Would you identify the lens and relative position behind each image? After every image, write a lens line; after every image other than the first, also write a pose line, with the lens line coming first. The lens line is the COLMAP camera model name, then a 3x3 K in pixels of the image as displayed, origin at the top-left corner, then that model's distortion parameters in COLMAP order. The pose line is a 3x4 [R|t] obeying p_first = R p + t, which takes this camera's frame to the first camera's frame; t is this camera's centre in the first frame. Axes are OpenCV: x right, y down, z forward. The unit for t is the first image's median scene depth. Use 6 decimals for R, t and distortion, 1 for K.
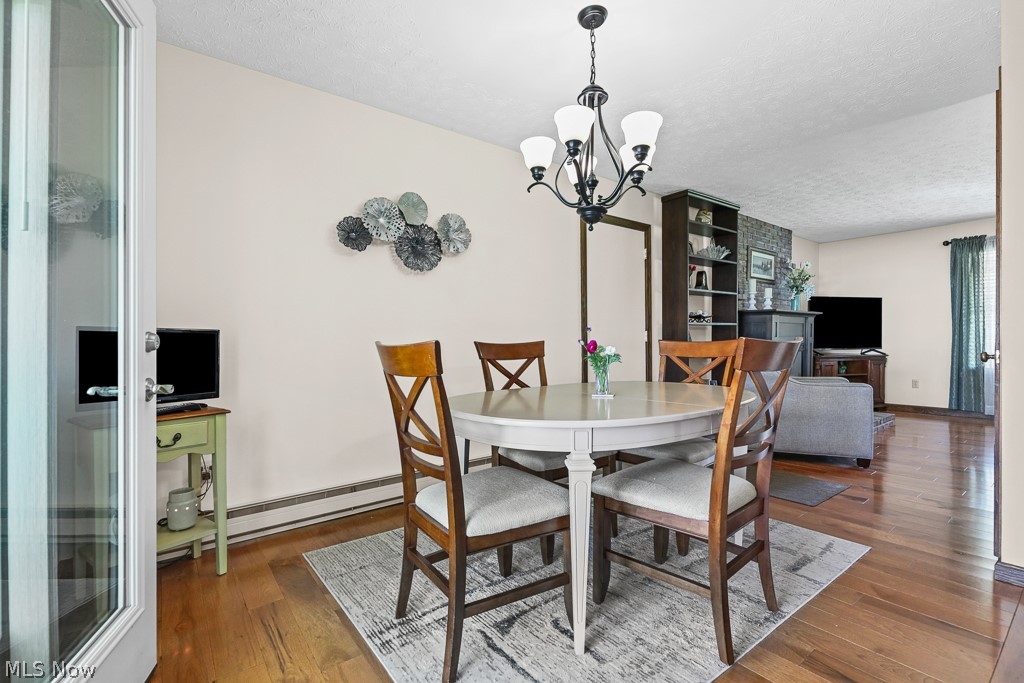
lens RADIAL K [[457.8, 0, 510.0], [0, 457.8, 338.5], [0, 0, 1]] dist [0.001472, 0.000104]
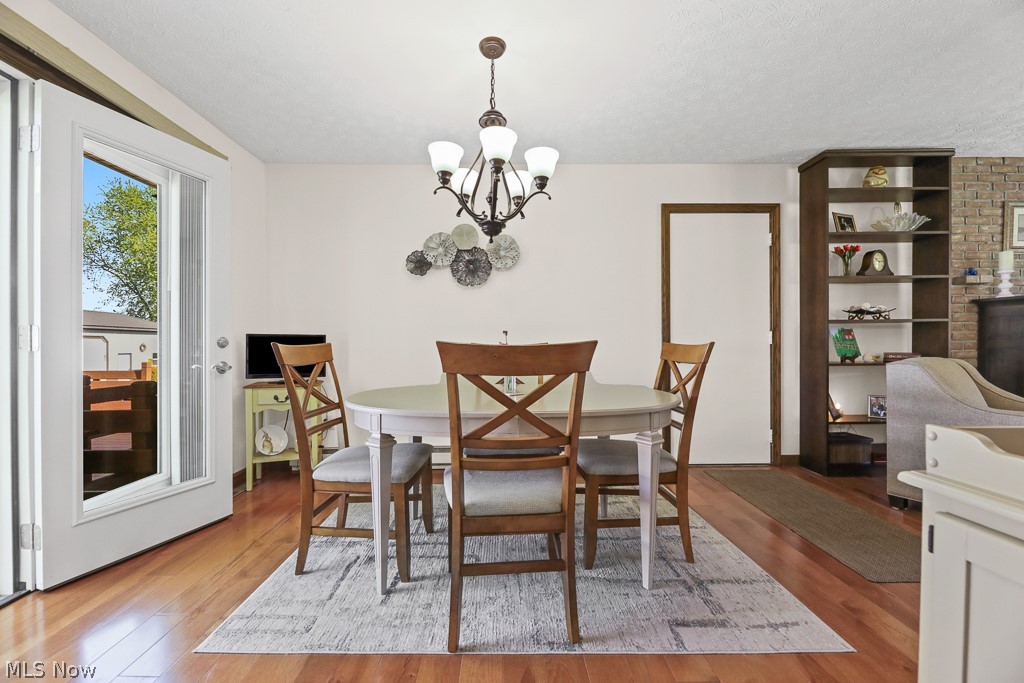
lens RADIAL K [[416.9, 0, 506.6], [0, 416.9, 338.7], [0, 0, 1]] dist [-0.004989, -0.000611]
pose [[0.797283, -0.003902, -0.603594, 0.375445], [-0.000570, 0.999974, -0.007217, 0.002553], [0.603606, 0.006098, 0.797259, 0.104343]]
